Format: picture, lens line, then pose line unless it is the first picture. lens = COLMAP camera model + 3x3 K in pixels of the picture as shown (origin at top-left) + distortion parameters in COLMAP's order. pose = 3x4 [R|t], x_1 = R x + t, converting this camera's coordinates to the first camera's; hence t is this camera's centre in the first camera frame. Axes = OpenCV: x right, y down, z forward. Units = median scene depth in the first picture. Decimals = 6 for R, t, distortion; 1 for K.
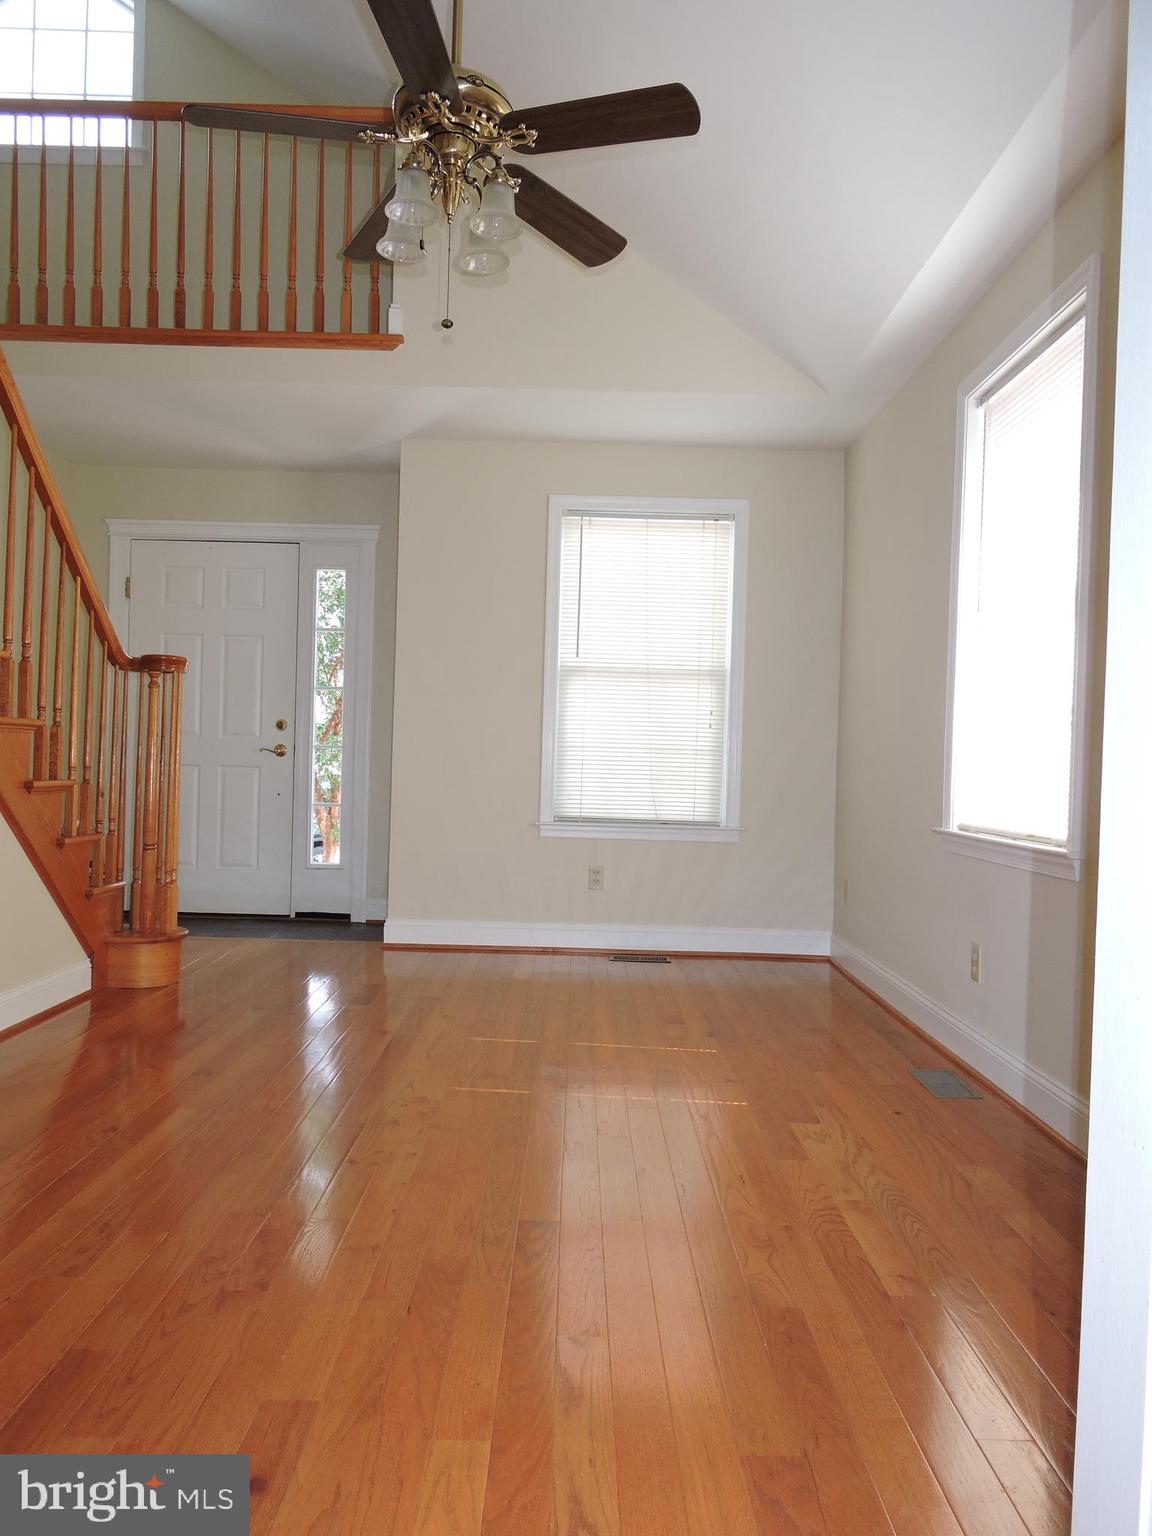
lens RADIAL K [[1102.4, 0, 580.4], [0, 1102.4, 773.8], [0, 0, 1]] dist [0.003988, -0.006030]
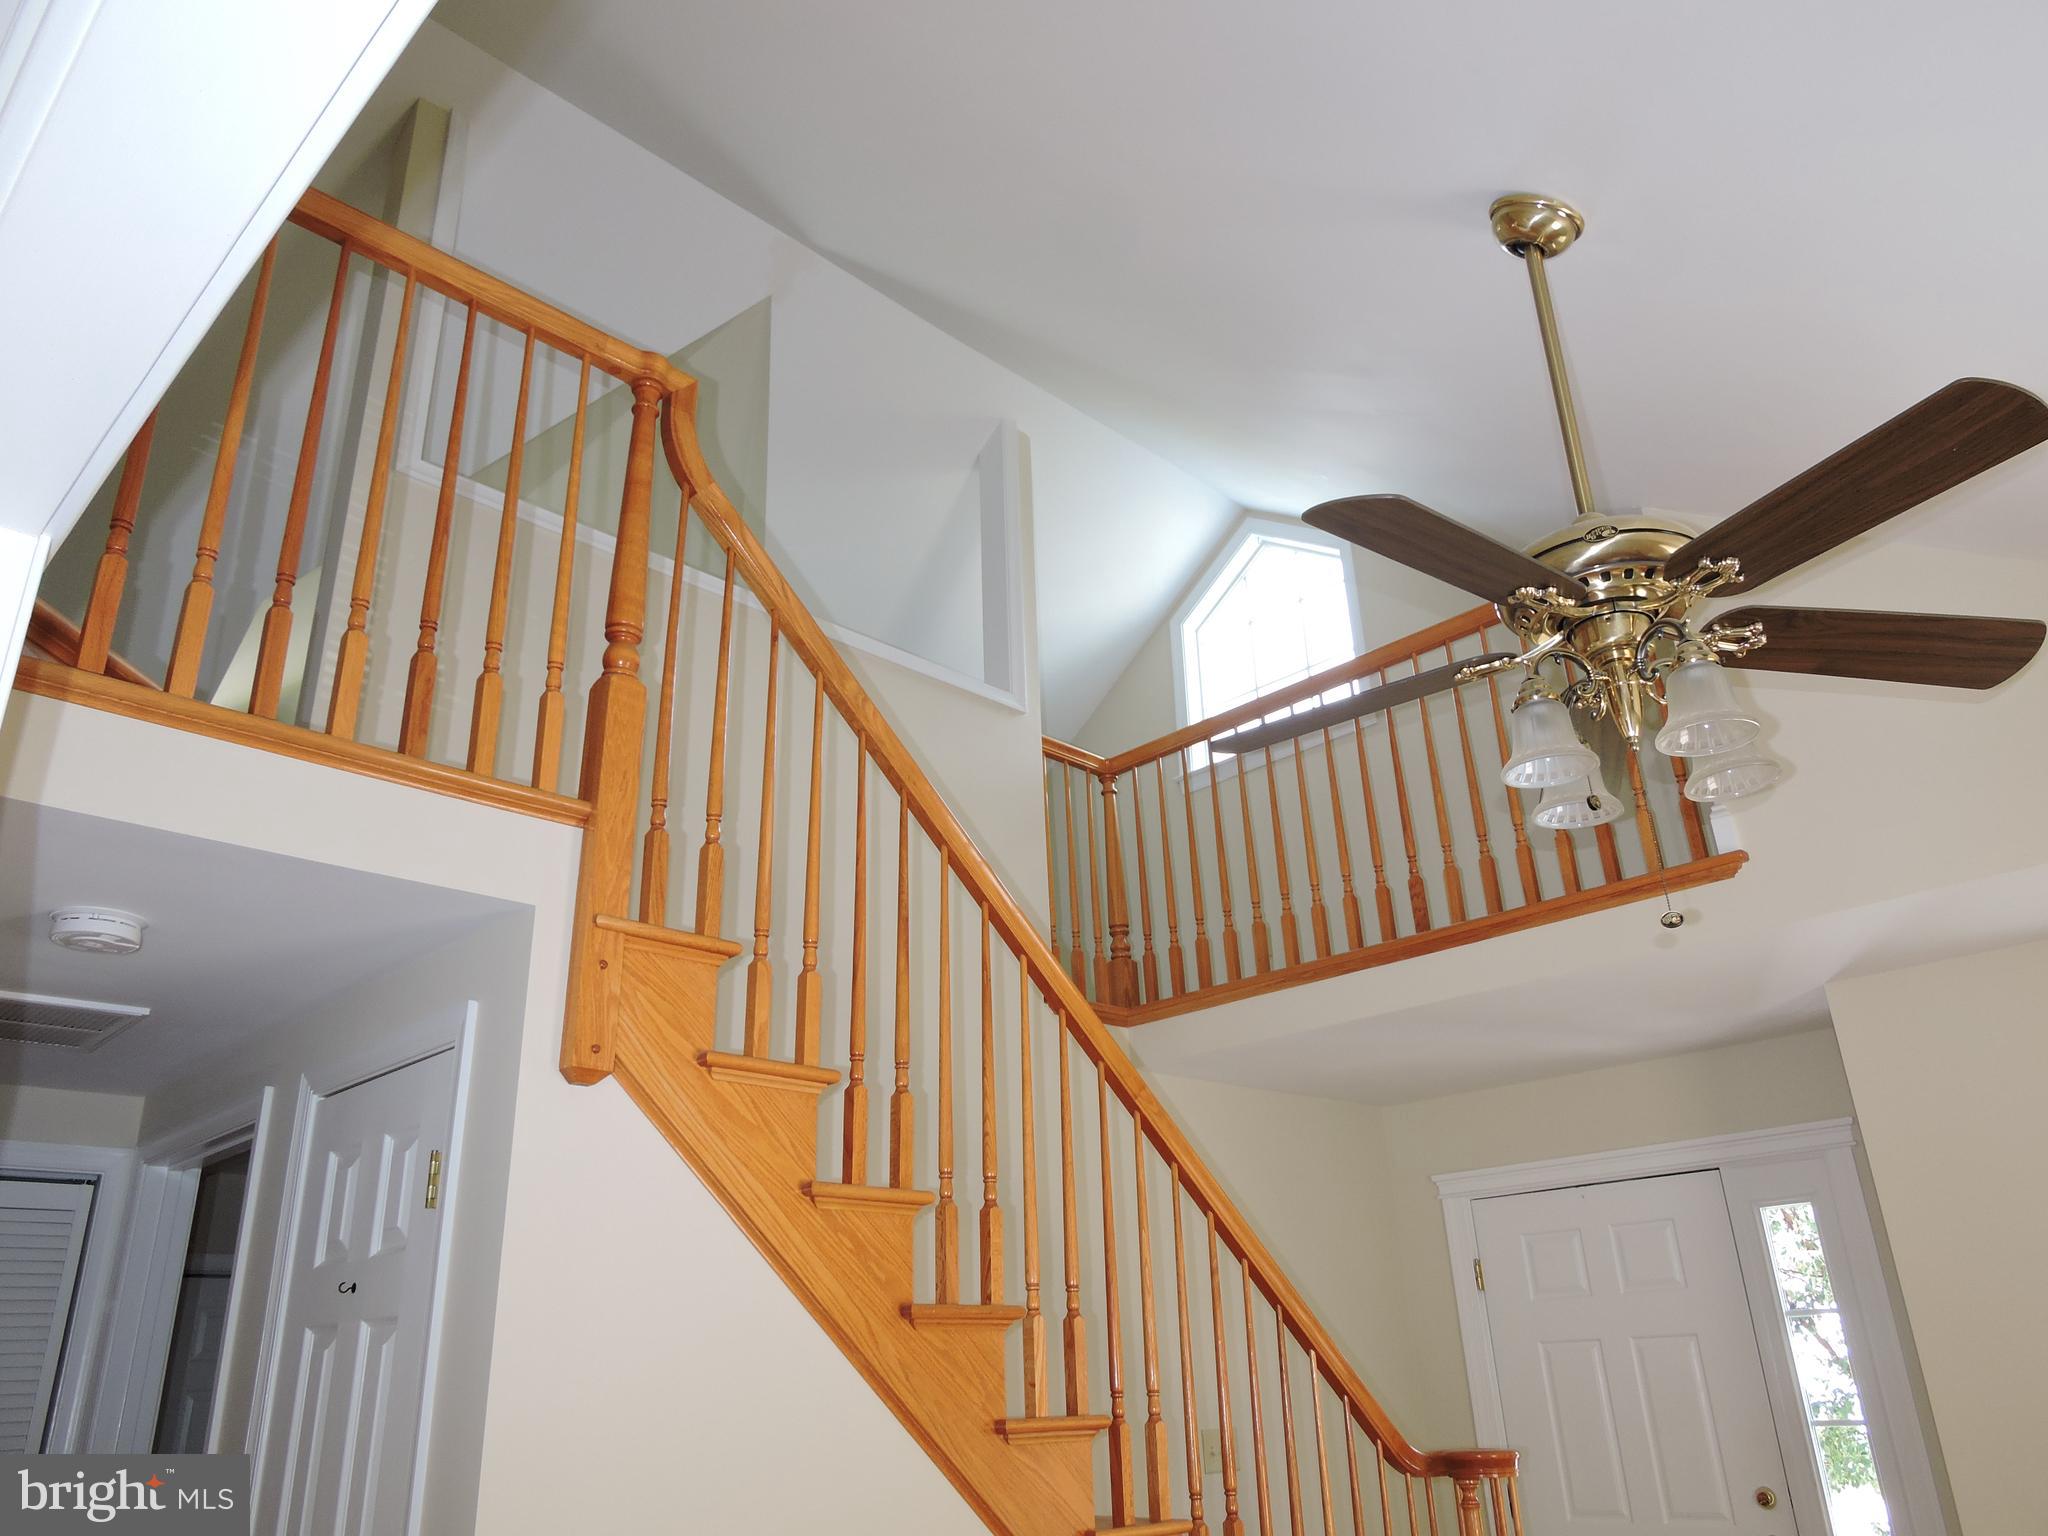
lens RADIAL K [[1469.8, 0, 957.1], [0, 1469.8, 775.2], [0, 0, 1]] dist [0.003988, -0.006030]
pose [[0.698990, -0.336122, -0.631217, 0.066706], [0.039475, 0.899448, -0.435242, -0.099157], [0.714041, 0.279313, 0.641973, 0.153656]]
